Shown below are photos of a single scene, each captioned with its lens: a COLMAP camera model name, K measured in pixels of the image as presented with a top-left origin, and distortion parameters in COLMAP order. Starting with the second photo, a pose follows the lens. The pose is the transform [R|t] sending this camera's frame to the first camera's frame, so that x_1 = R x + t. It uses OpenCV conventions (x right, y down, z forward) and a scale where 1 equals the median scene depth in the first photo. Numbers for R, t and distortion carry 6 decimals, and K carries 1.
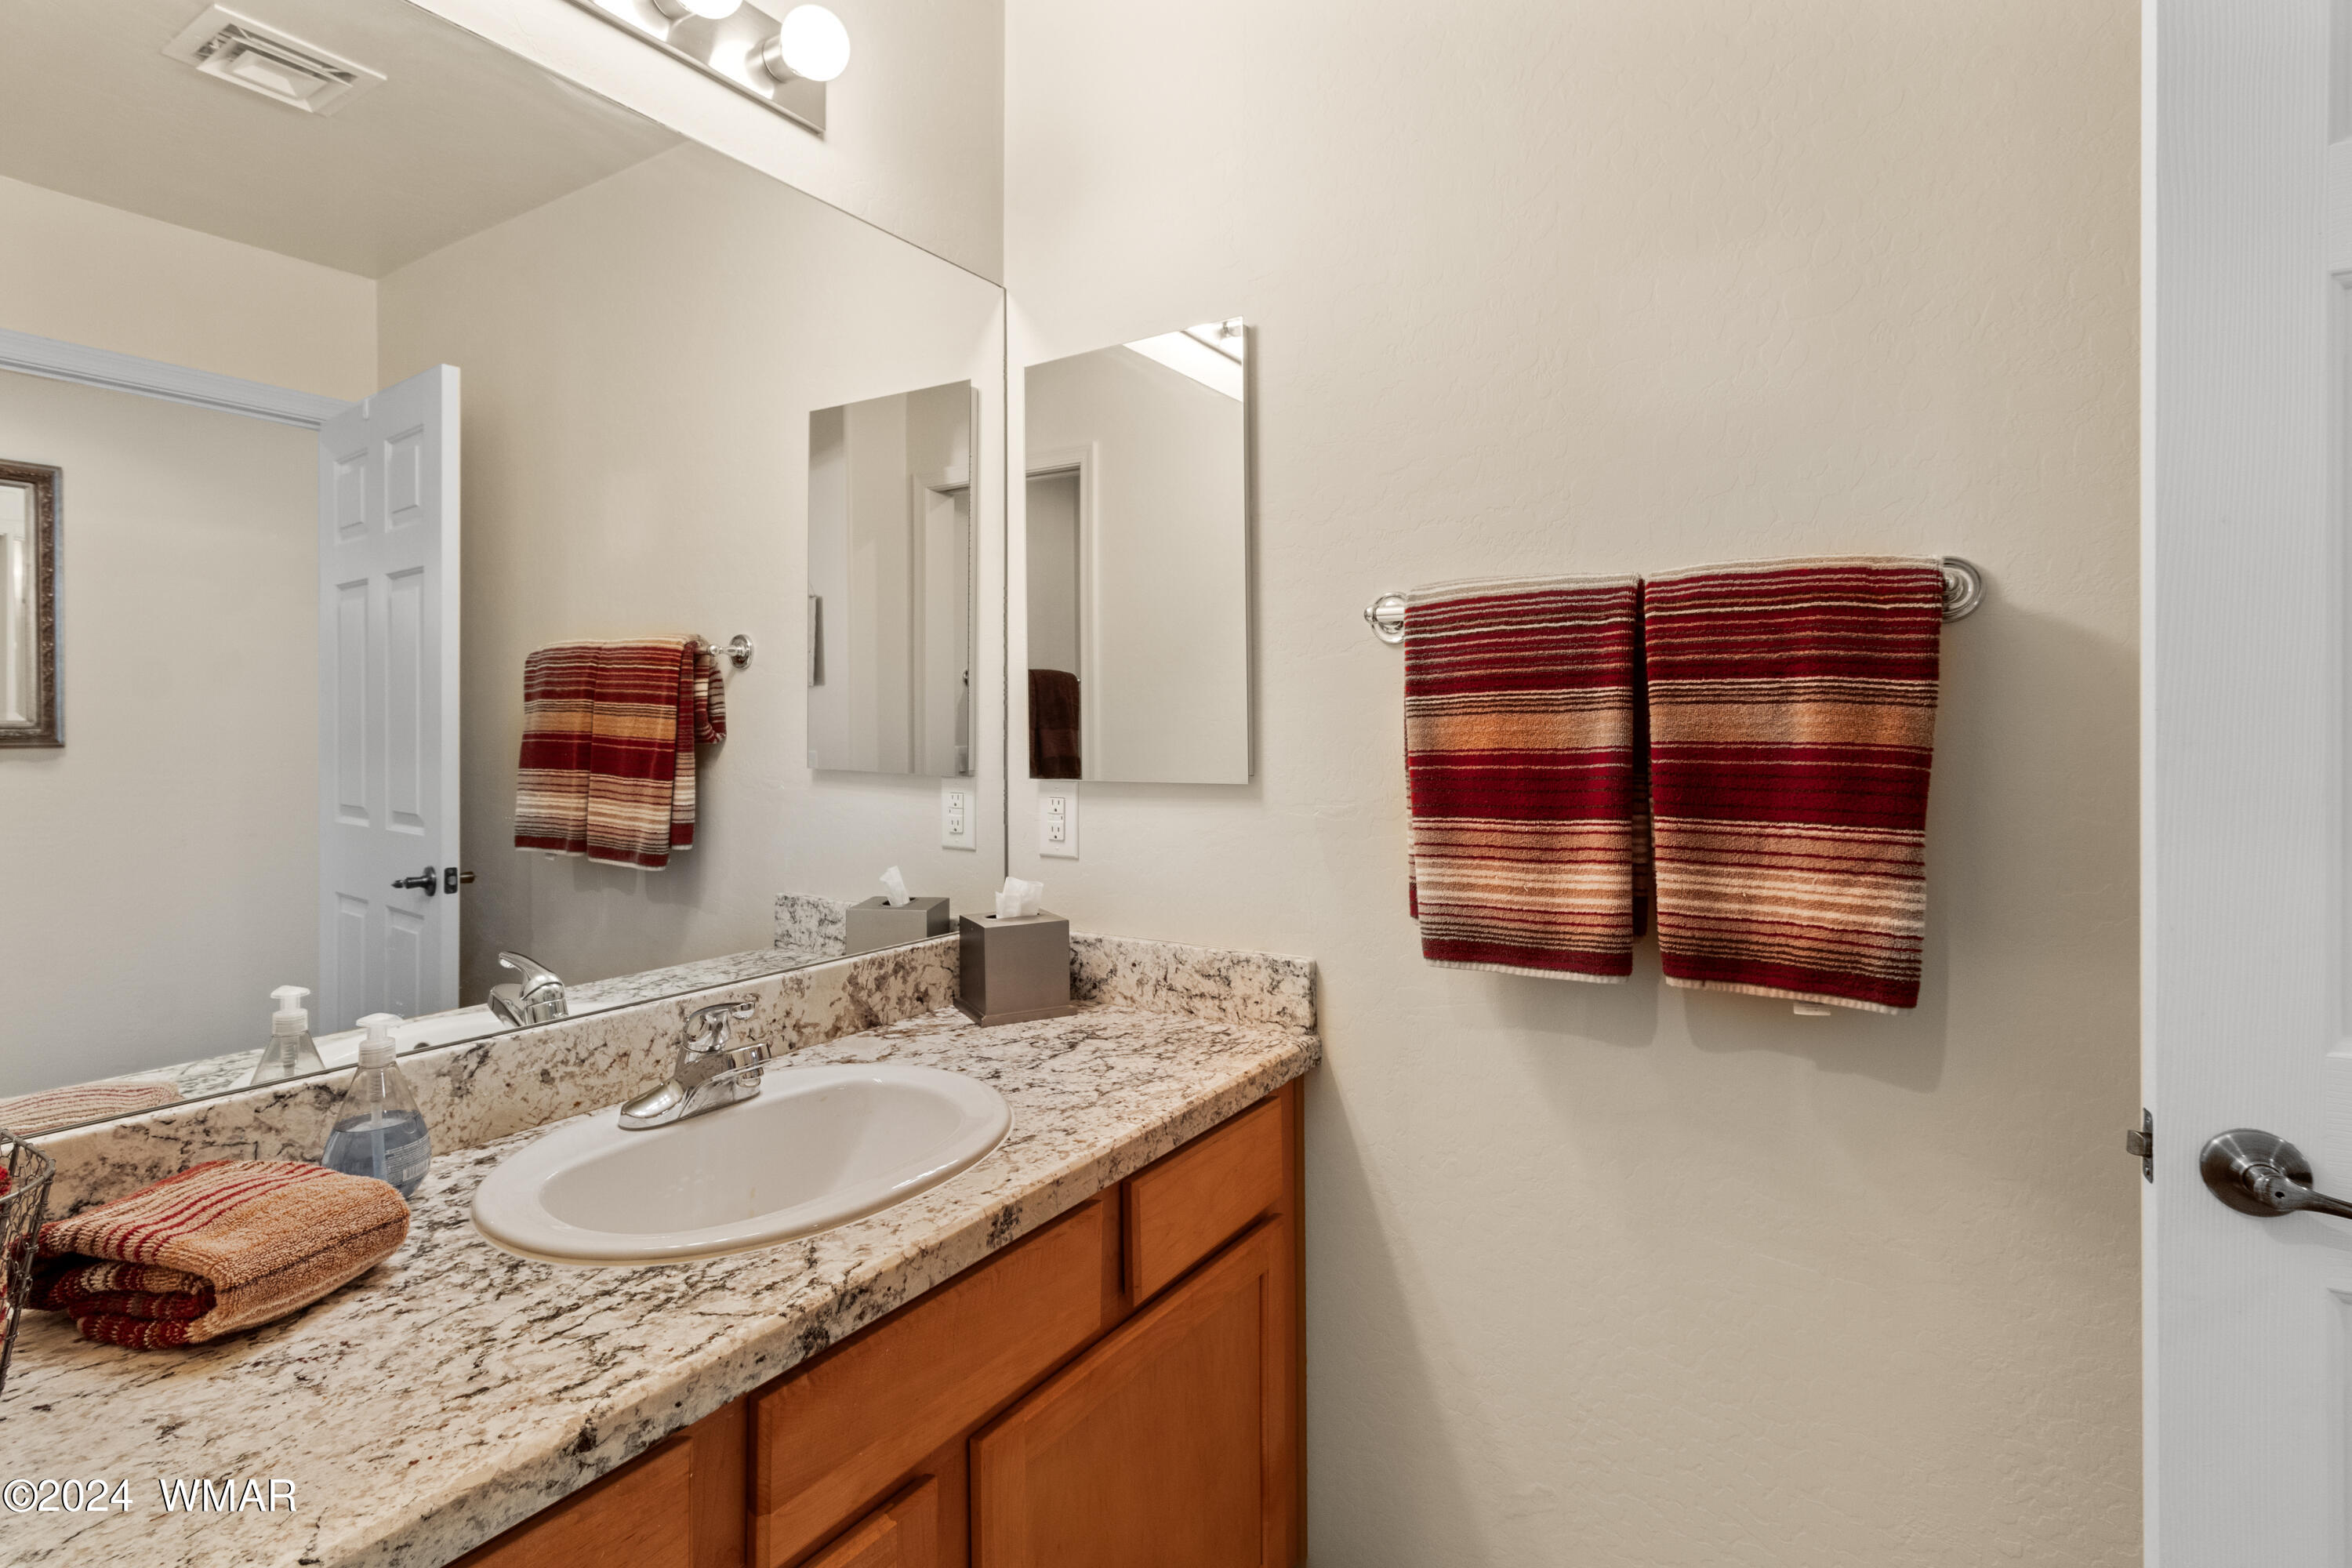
lens RADIAL K [[1121.8, 0, 1199.5], [0, 1121.8, 735.9], [0, 0, 1]] dist [0.001549, 0.000585]
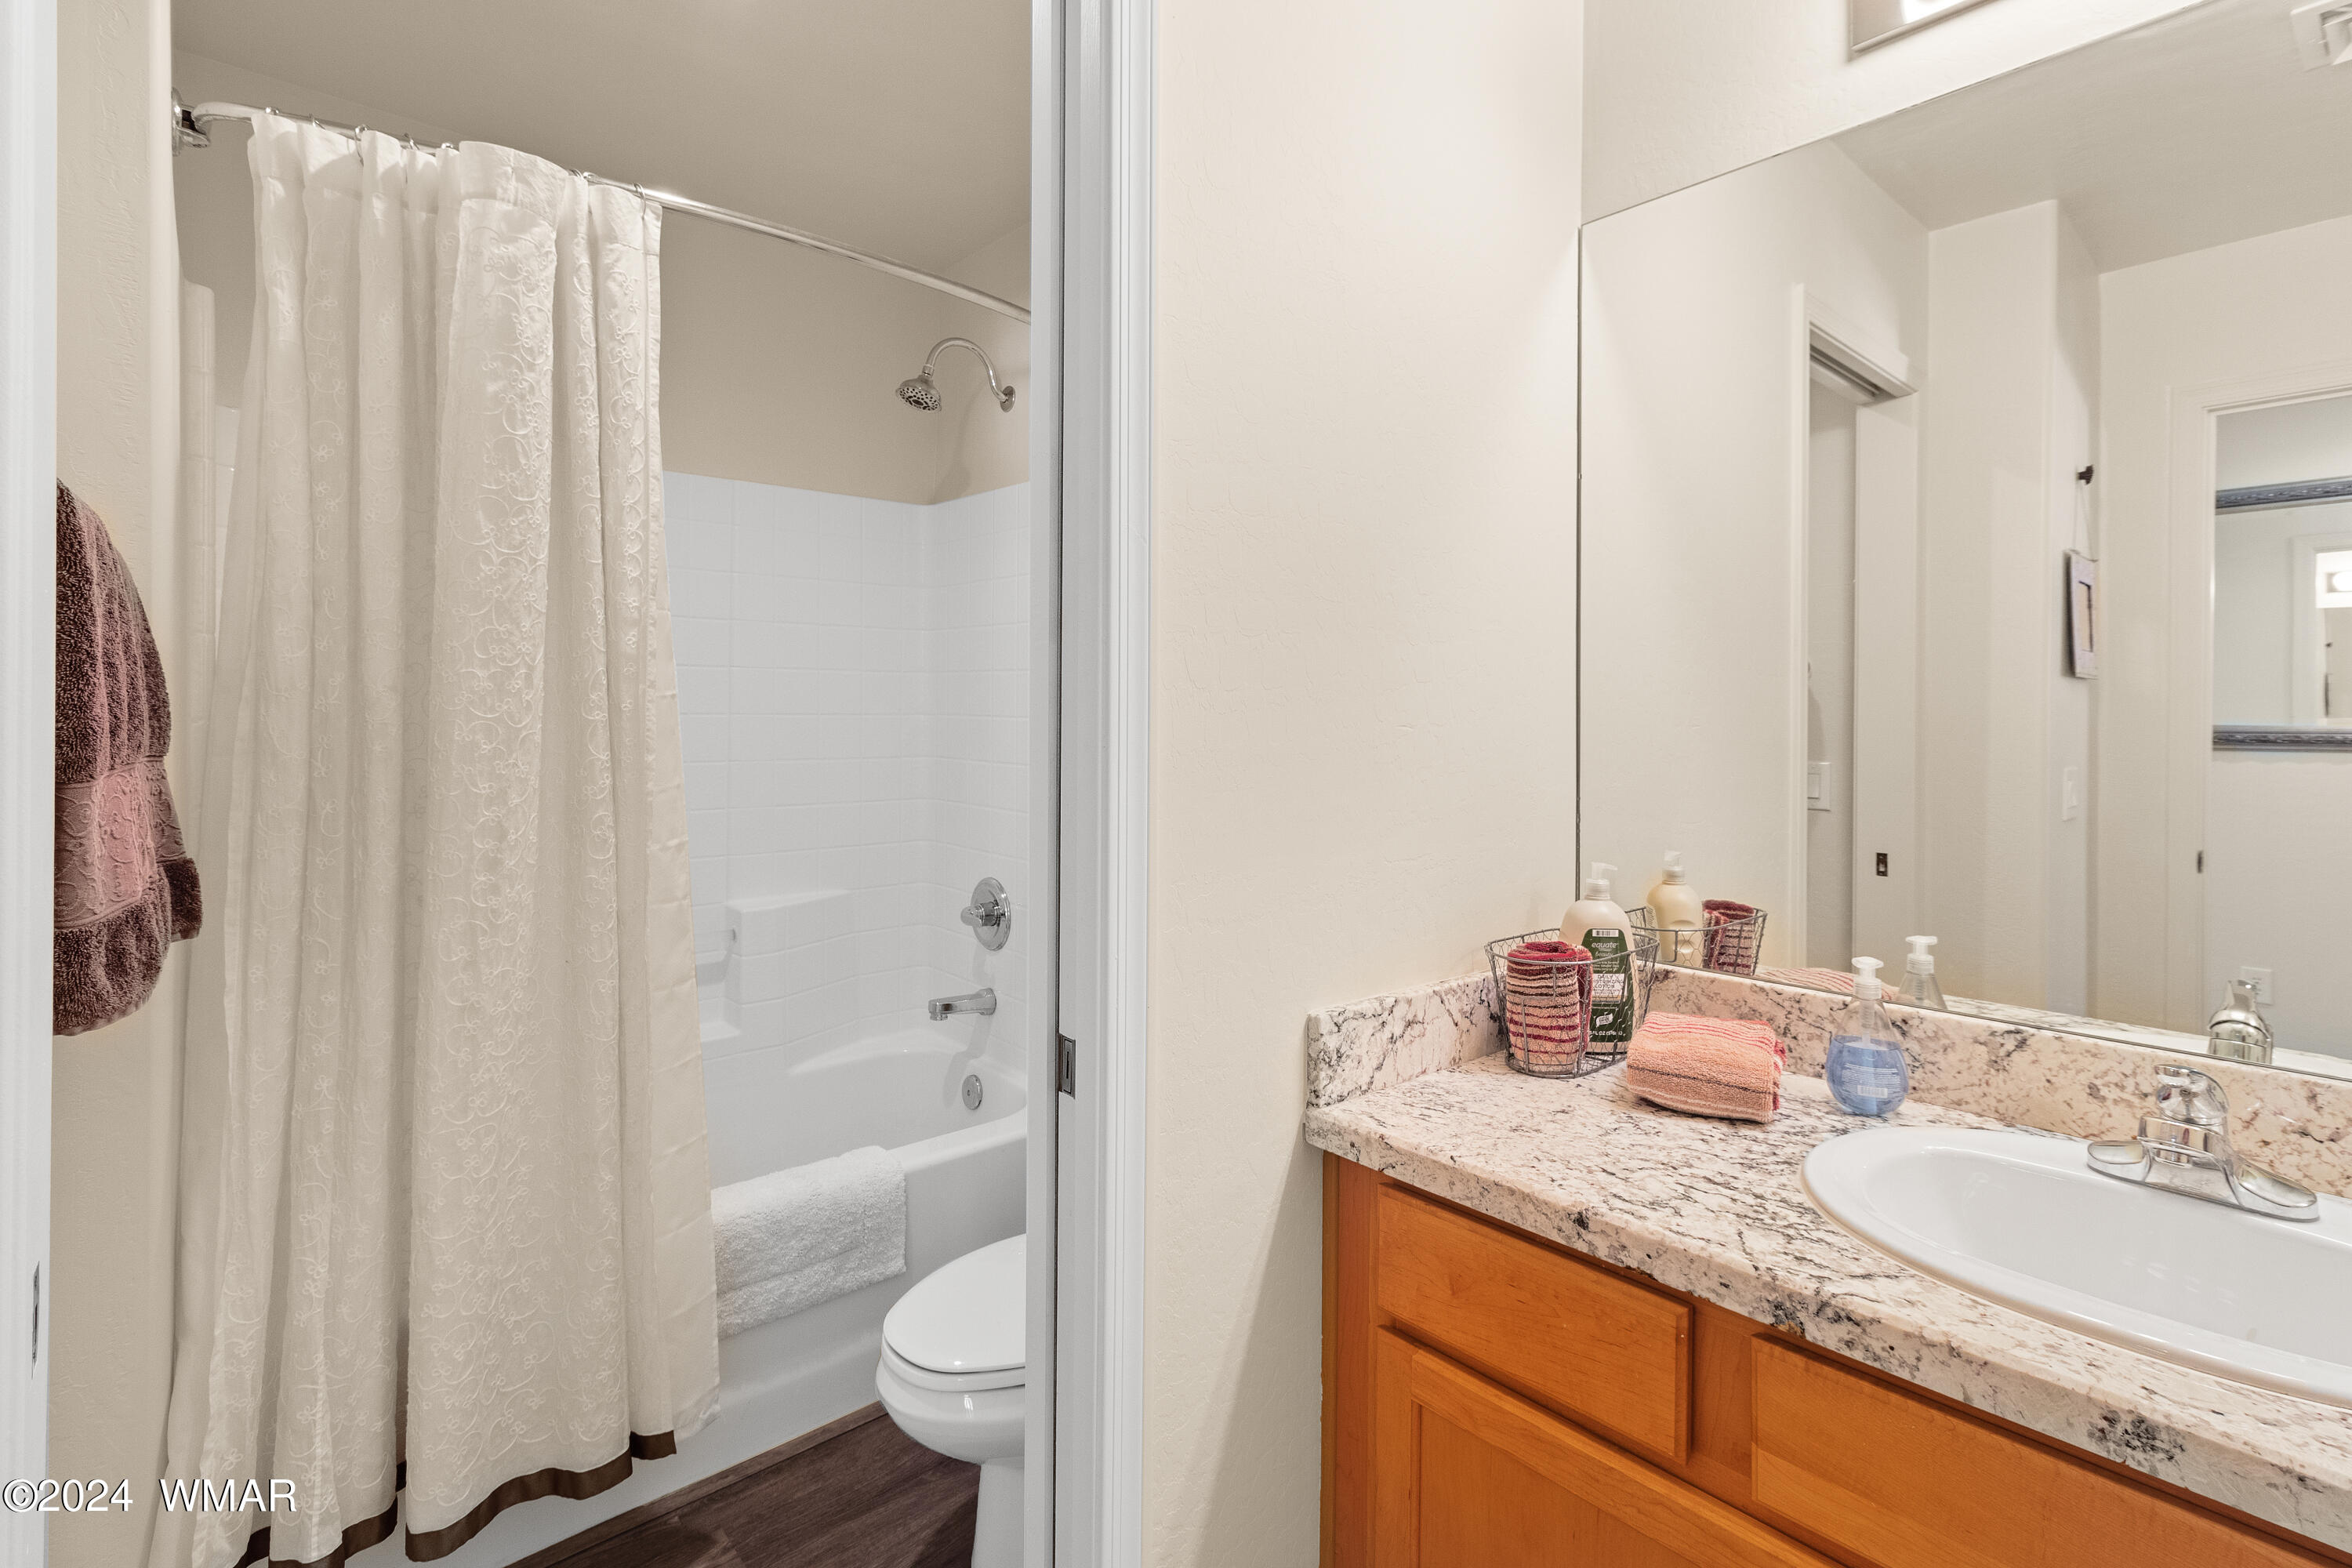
lens RADIAL K [[1121.8, 0, 1199.5], [0, 1121.8, 735.9], [0, 0, 1]] dist [0.001549, 0.000585]
pose [[-0.274396, 0.011395, -0.961549, 0.774282], [-0.015350, 0.999750, 0.016228, -0.006686], [0.961494, 0.019213, -0.274153, 0.733962]]
